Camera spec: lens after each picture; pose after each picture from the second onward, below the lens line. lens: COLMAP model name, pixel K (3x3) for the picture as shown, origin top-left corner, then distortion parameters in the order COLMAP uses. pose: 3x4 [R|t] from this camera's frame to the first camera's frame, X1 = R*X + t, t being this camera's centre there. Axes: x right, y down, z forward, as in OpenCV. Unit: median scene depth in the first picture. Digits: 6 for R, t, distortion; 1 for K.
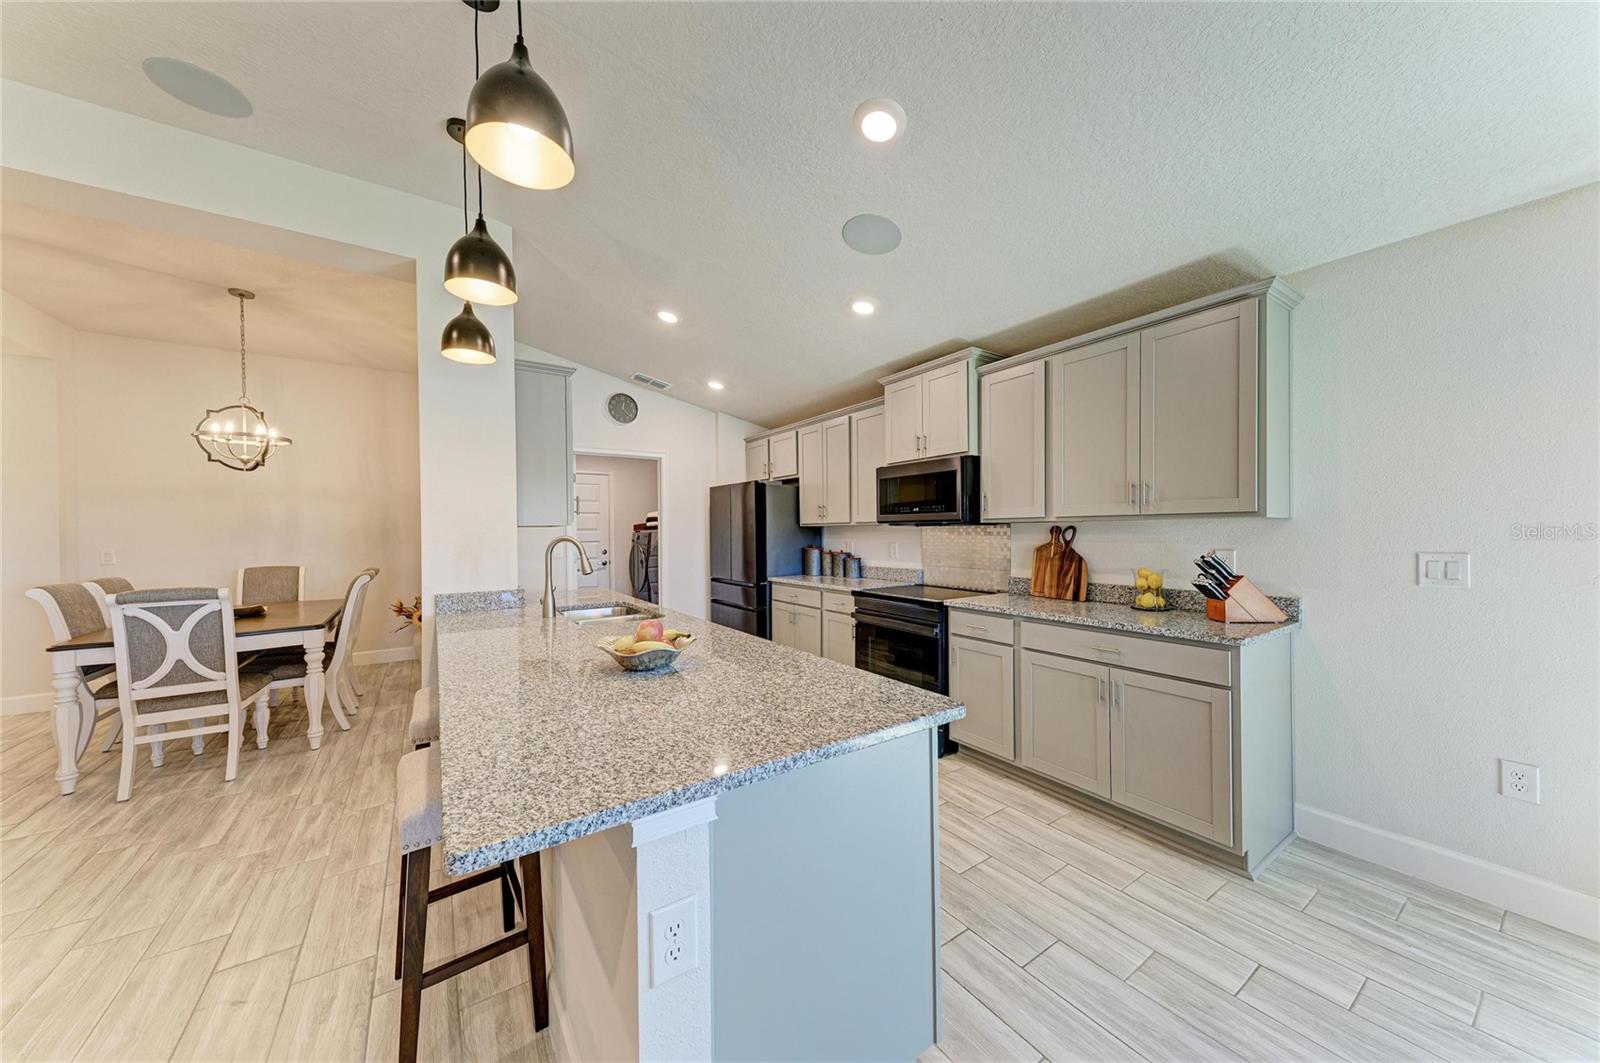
lens RADIAL K [[542.8, 0, 800.5], [0, 542.8, 535.2], [0, 0, 1]] dist [0.018406, -0.003961]
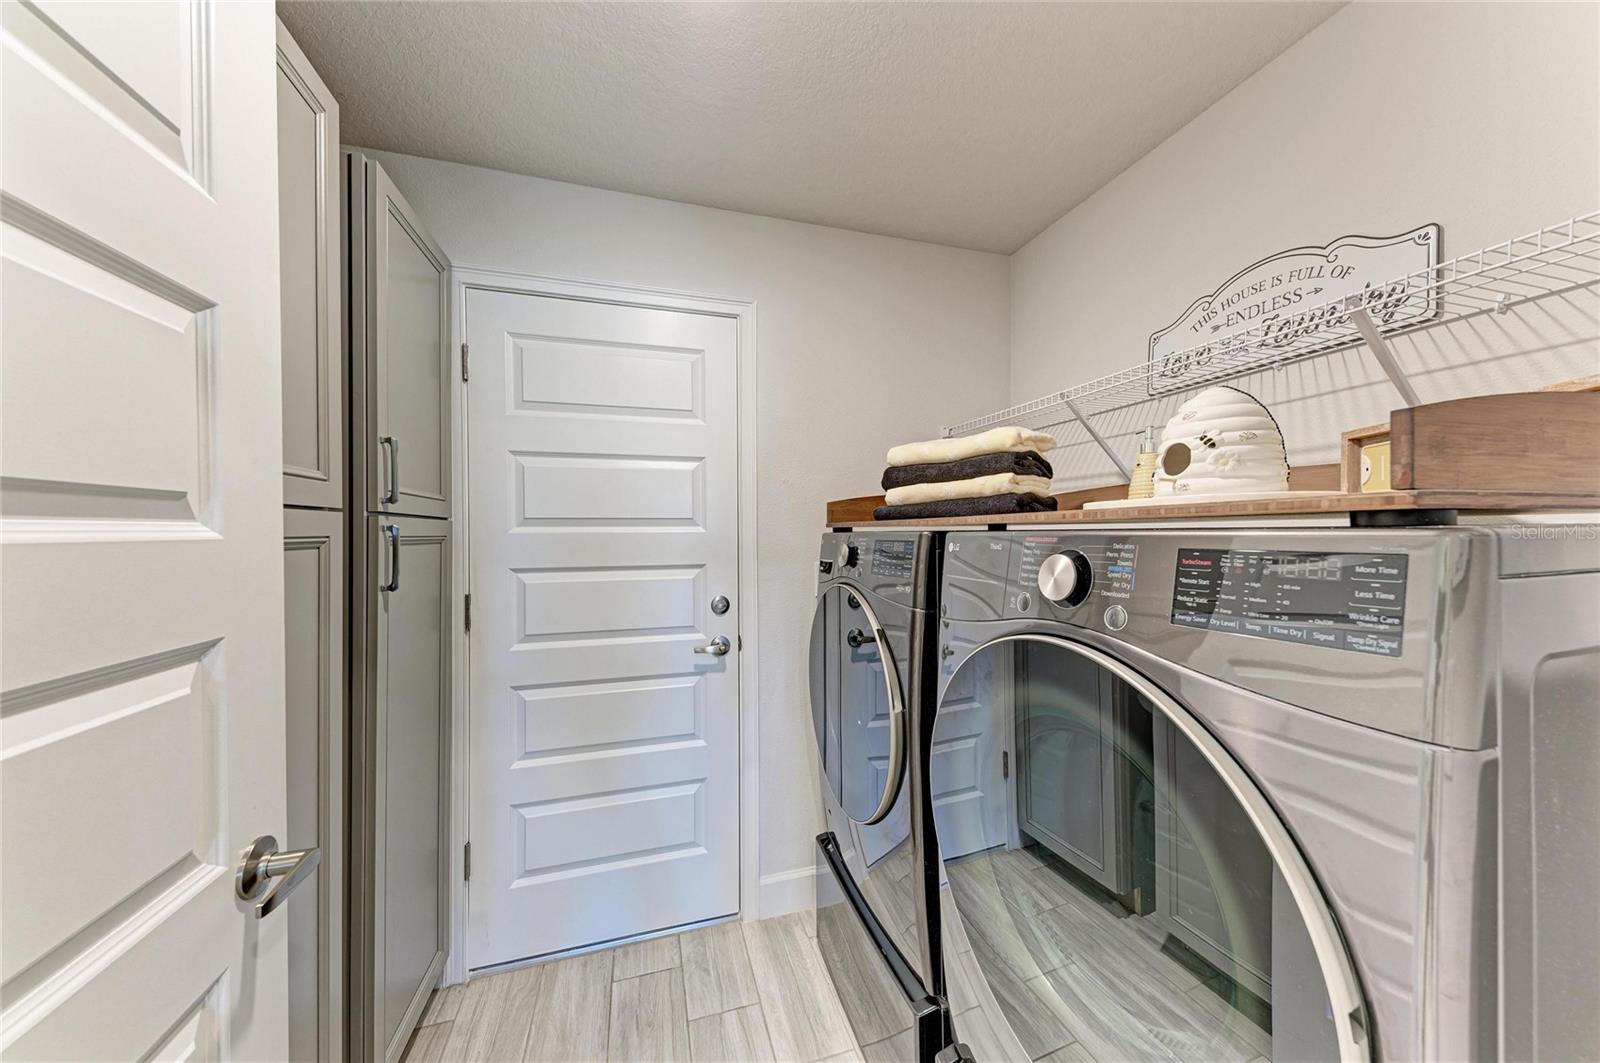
lens RADIAL K [[542.8, 0, 803.2], [0, 542.8, 535.8], [0, 0, 1]] dist [0.018406, -0.003961]
pose [[0.954149, 0.005660, -0.299278, -0.557348], [-0.005098, 0.999983, 0.002657, -0.010063], [0.299288, -0.001010, 0.954162, 1.740721]]
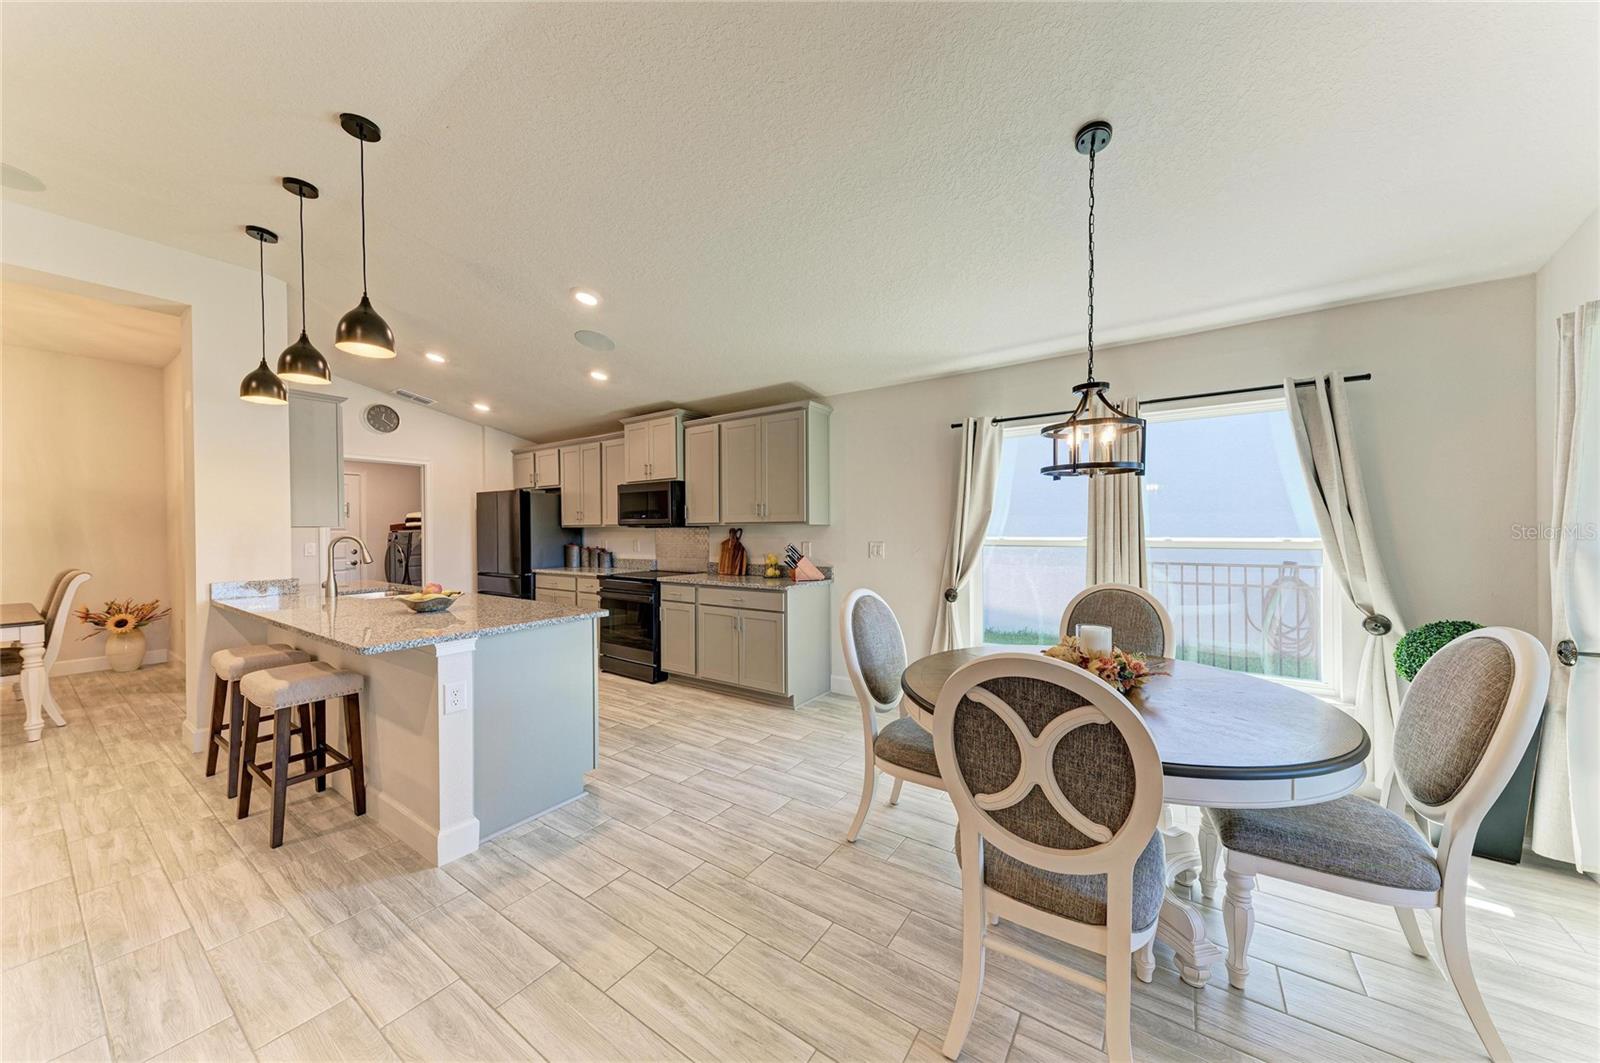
lens RADIAL K [[542.8, 0, 802.4], [0, 542.8, 535.1], [0, 0, 1]] dist [0.018406, -0.003961]
pose [[0.932505, -0.001208, 0.361156, 0.097585], [0.001461, 0.999999, -0.000429, 0.003720], [-0.361155, 0.000928, 0.932505, -0.538434]]
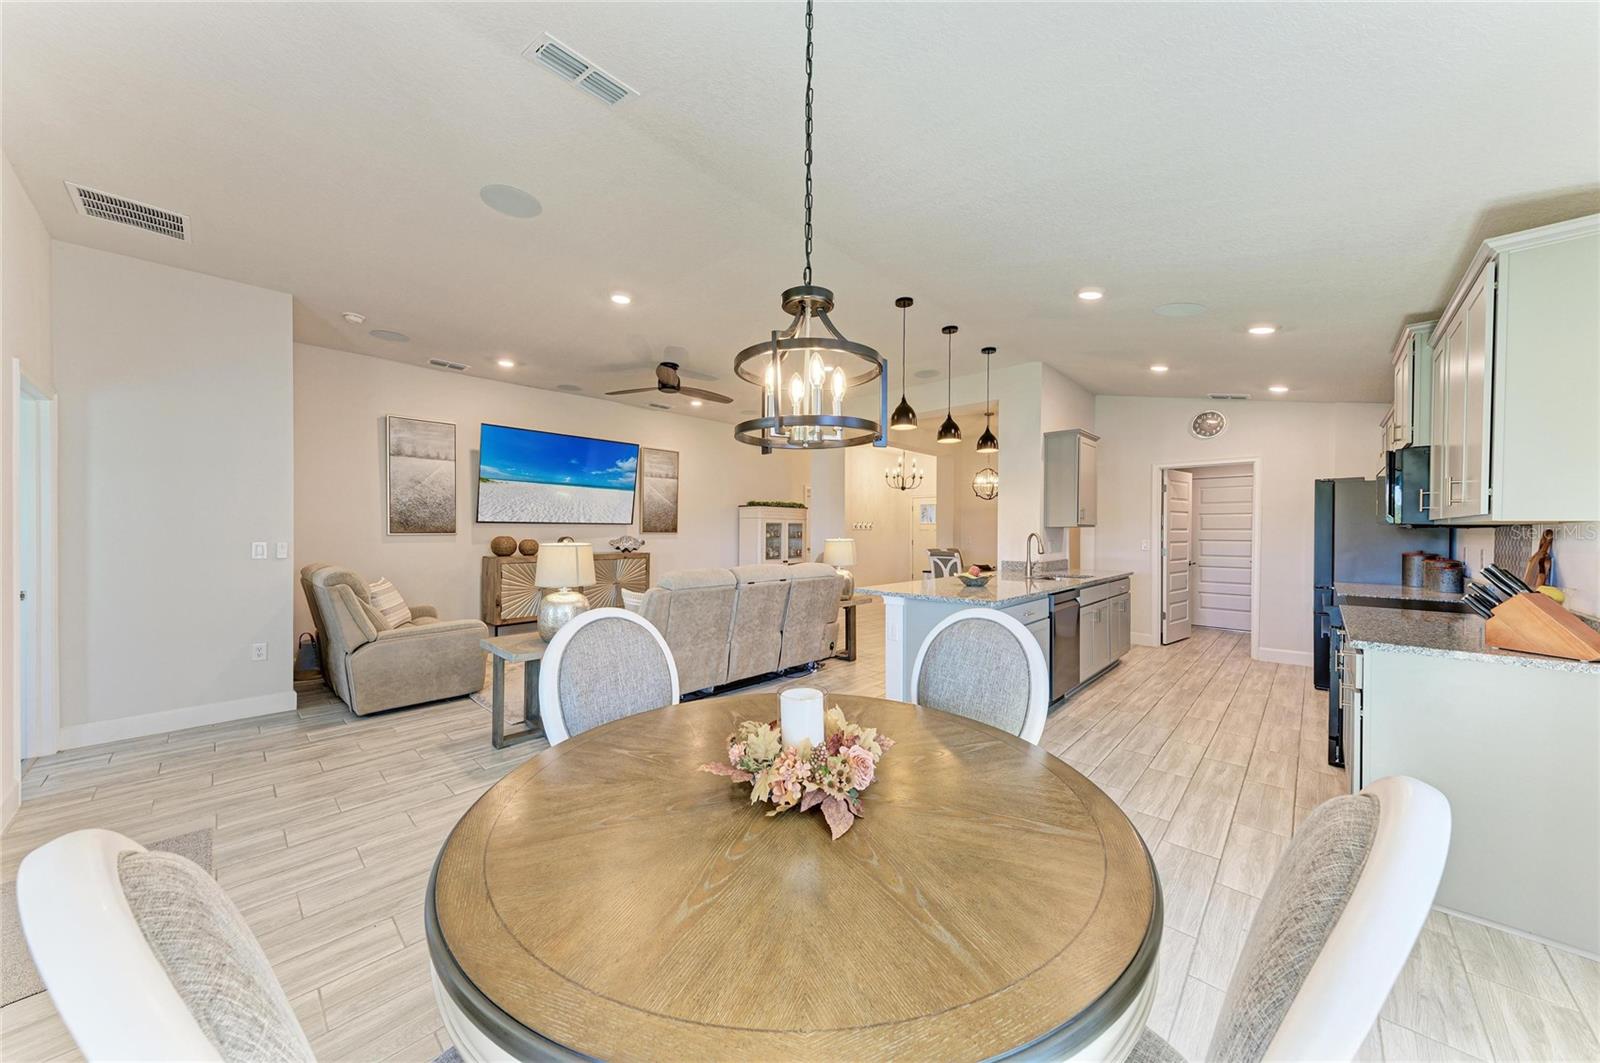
lens RADIAL K [[542.8, 0, 799.9], [0, 542.8, 534.4], [0, 0, 1]] dist [0.018406, -0.003961]
pose [[0.216112, 0.017408, -0.976213, 1.015799], [-0.014535, 0.999788, 0.014611, -0.006770], [0.976260, 0.011031, 0.216319, -0.154013]]
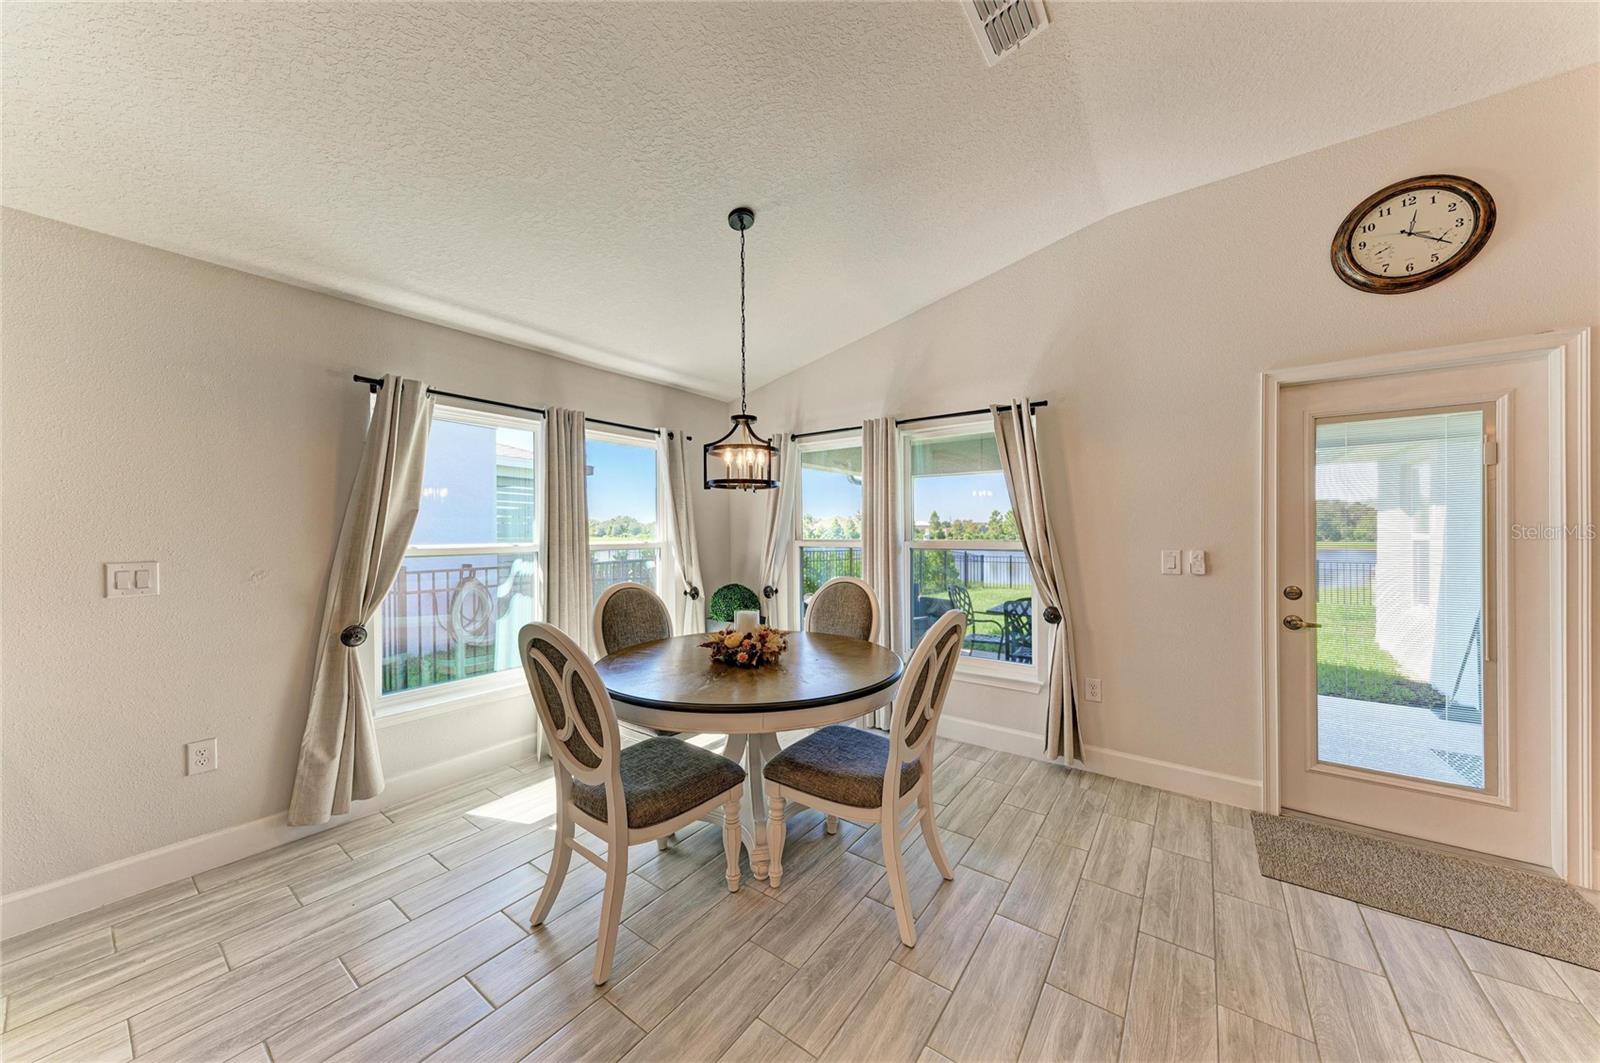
lens RADIAL K [[542.8, 0, 799.0], [0, 542.8, 535.9], [0, 0, 1]] dist [0.018406, -0.003961]
pose [[-0.334109, 0.005348, 0.942519, -0.123189], [0.019508, 0.999809, 0.001242, 0.003896], [-0.942332, 0.018802, -0.334150, 0.120324]]
